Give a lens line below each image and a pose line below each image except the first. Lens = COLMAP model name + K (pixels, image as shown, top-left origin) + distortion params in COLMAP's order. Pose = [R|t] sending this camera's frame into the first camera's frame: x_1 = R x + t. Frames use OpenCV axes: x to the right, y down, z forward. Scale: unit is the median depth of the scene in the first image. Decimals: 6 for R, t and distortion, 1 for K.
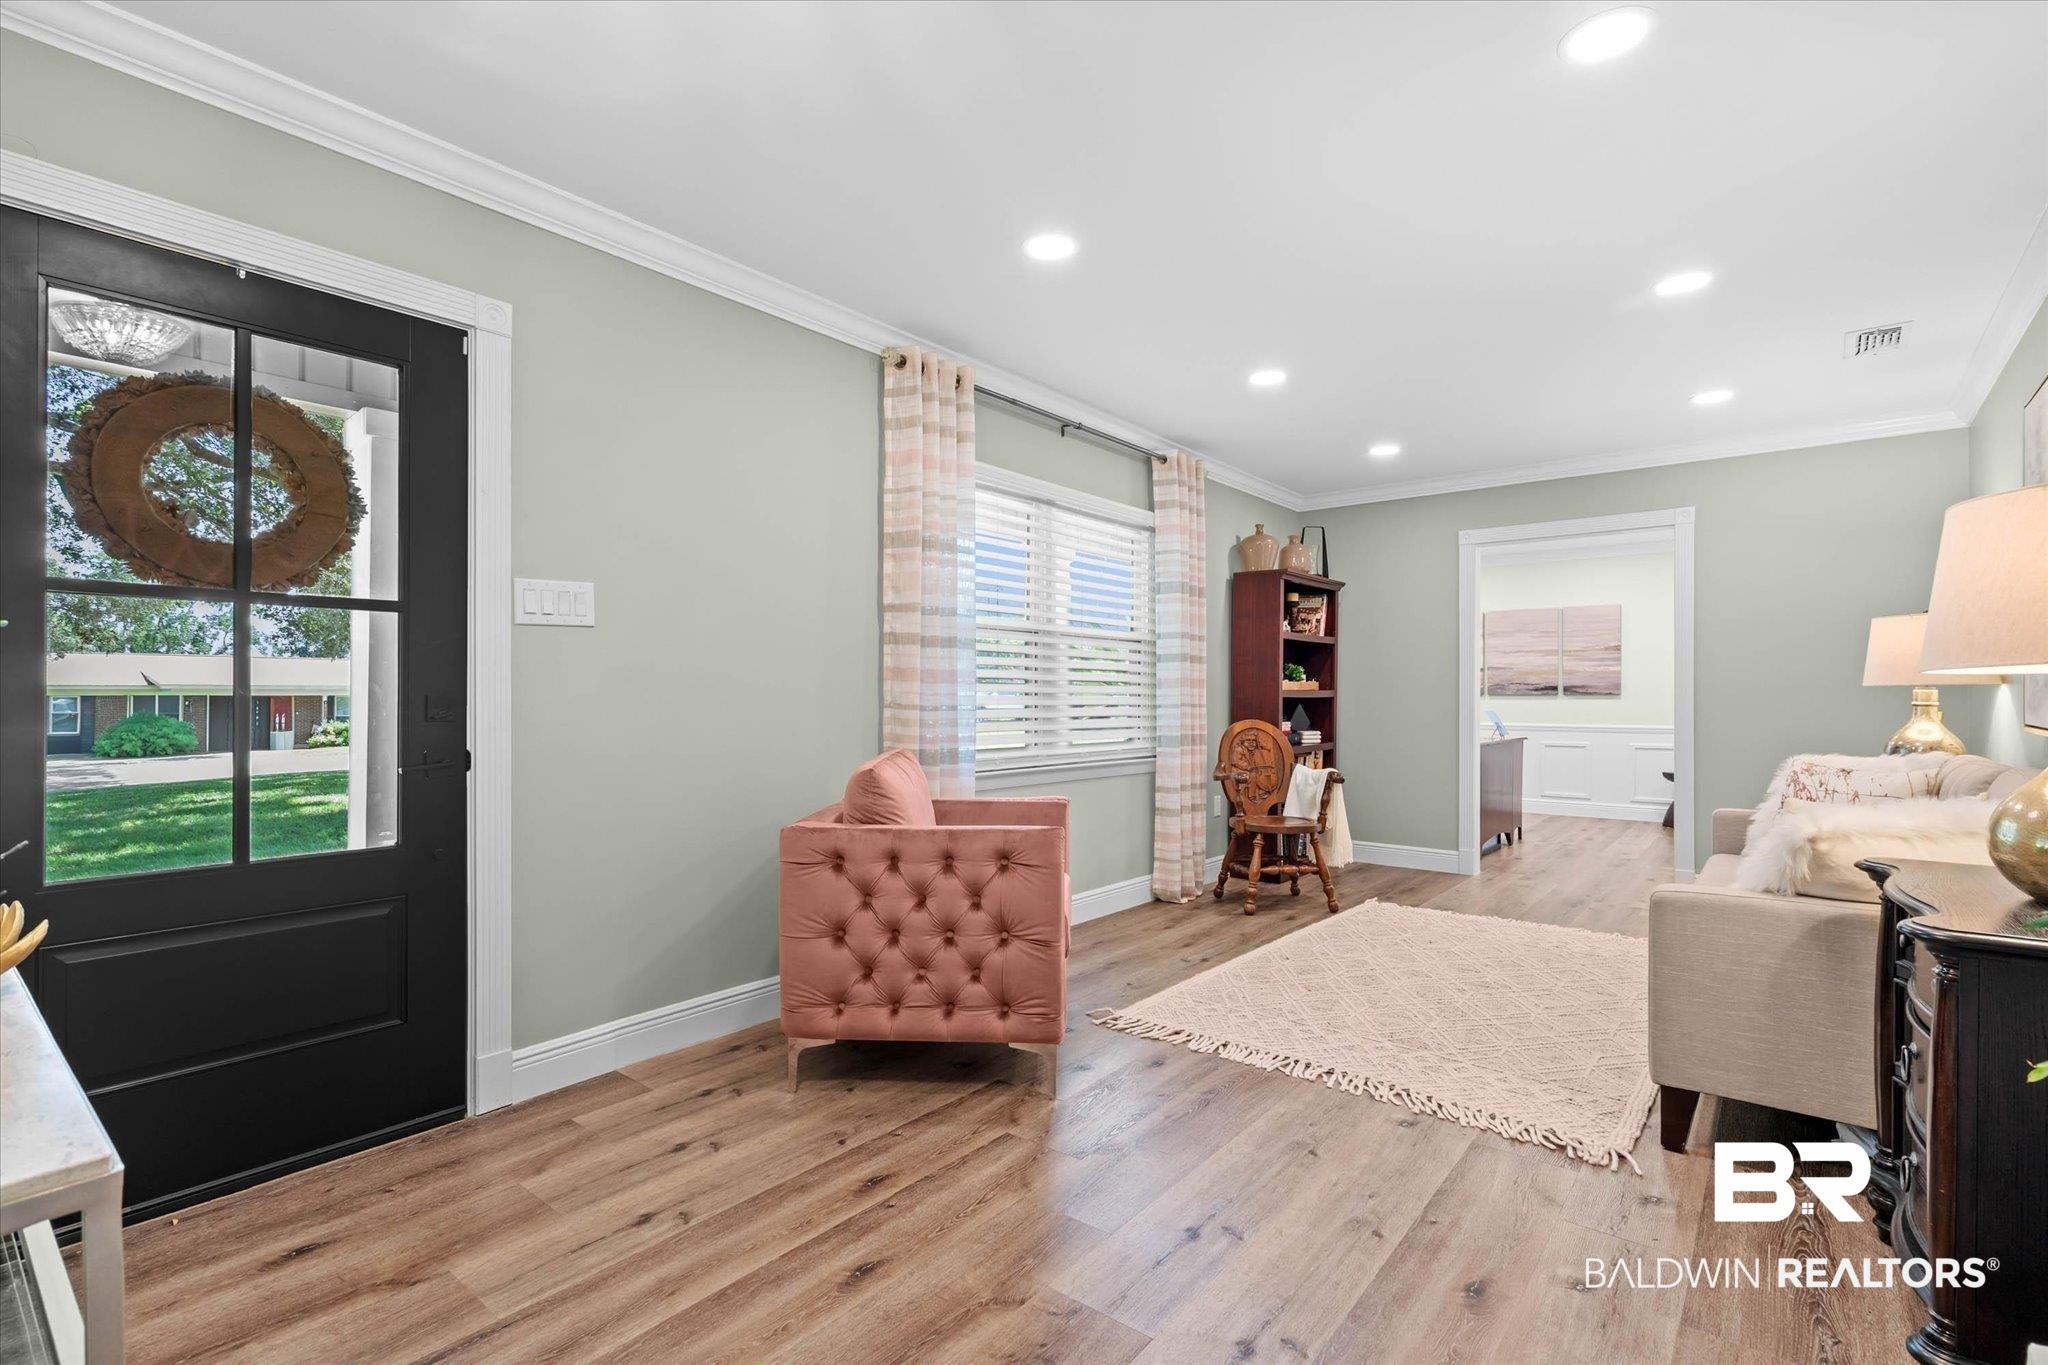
lens RADIAL K [[945.1, 0, 1024.9], [0, 945.1, 697.4], [0, 0, 1]] dist [-0.005533, 0.001023]
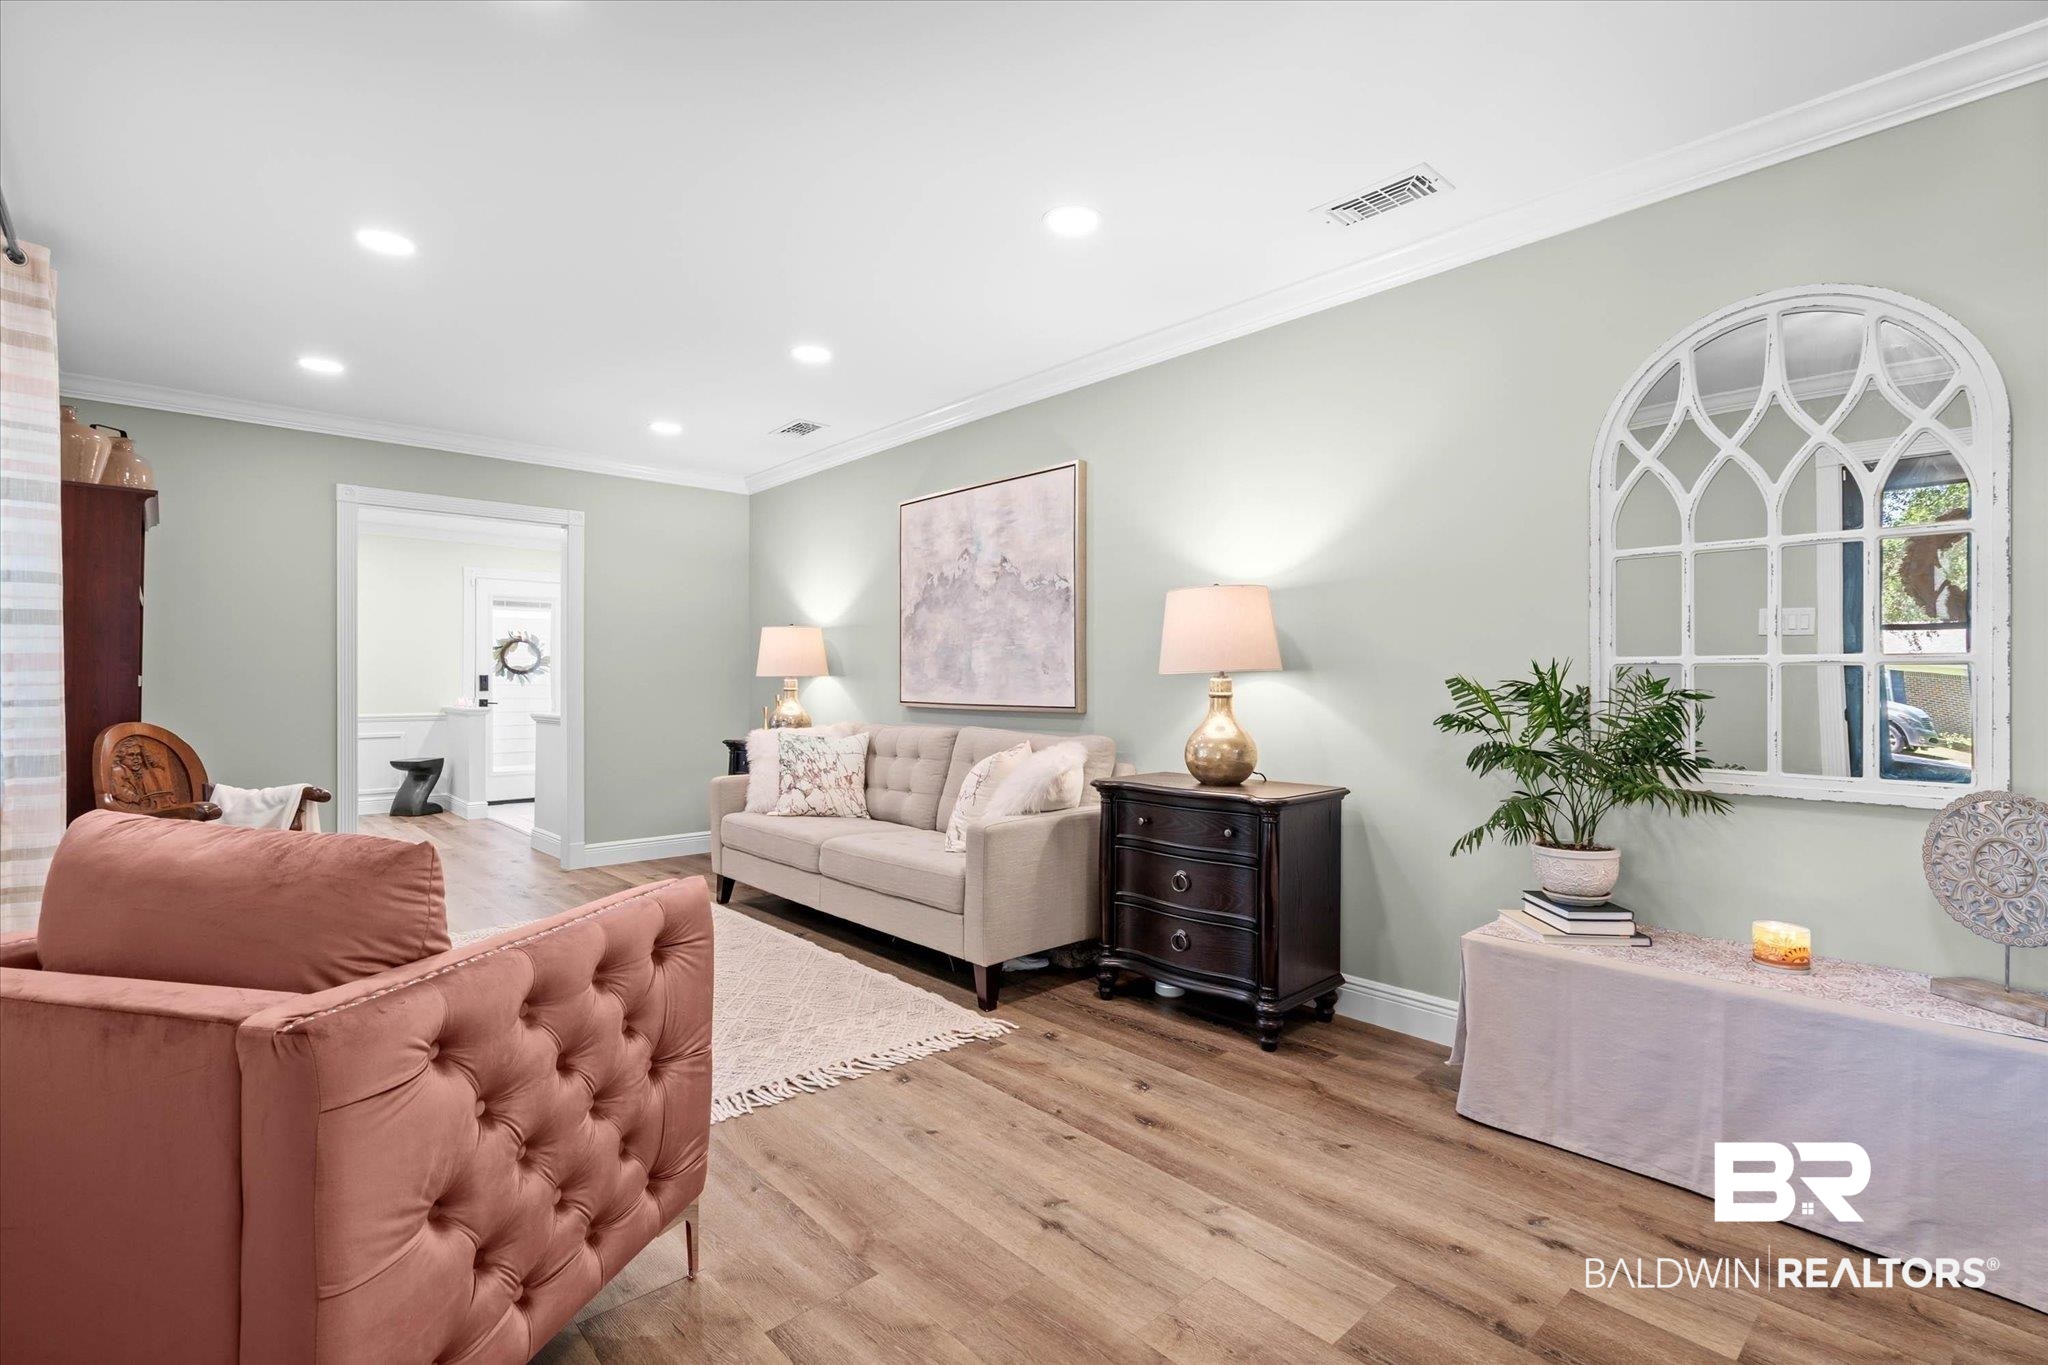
lens RADIAL K [[945.1, 0, 1023.4], [0, 945.1, 677.1], [0, 0, 1]] dist [-0.005533, 0.001023]
pose [[0.142926, 0.007810, 0.989703, -0.614333], [0.000358, 0.999968, -0.007943, -0.000611], [-0.989733, 0.001490, 0.142919, 0.668537]]
